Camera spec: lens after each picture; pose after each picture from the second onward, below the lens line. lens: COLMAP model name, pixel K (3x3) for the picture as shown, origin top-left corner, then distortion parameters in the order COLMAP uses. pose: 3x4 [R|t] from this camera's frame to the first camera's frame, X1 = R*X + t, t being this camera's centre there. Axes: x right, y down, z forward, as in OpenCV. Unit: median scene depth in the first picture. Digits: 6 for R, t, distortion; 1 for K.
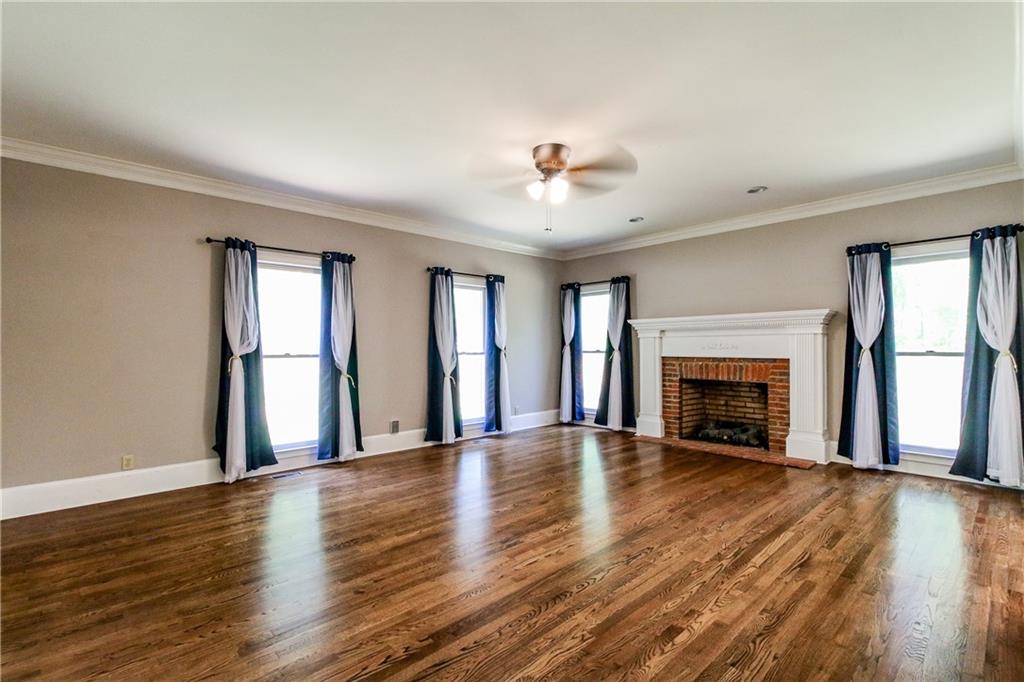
lens RADIAL K [[471.5, 0, 512.8], [0, 471.5, 350.7], [0, 0, 1]] dist [0.012080, -0.008771]
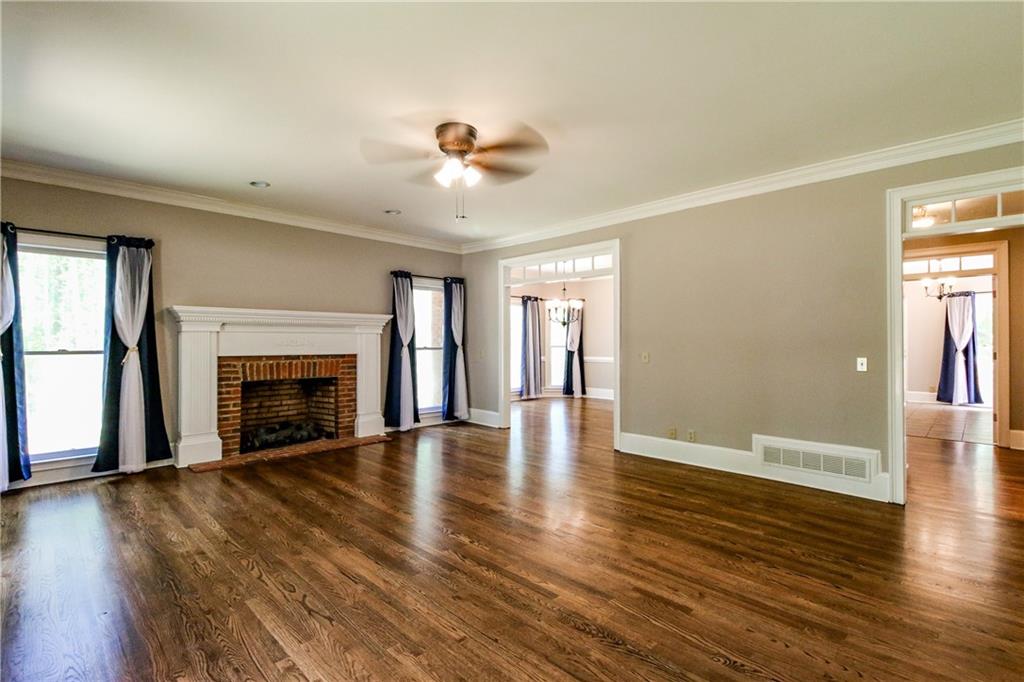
lens RADIAL K [[471.5, 0, 510.9], [0, 471.5, 334.3], [0, 0, 1]] dist [0.012080, -0.008771]
pose [[-0.035901, 0.022167, 0.999109, -0.510173], [0.009893, 0.999713, -0.021824, -0.002062], [-0.999306, 0.009101, -0.036110, 0.562197]]
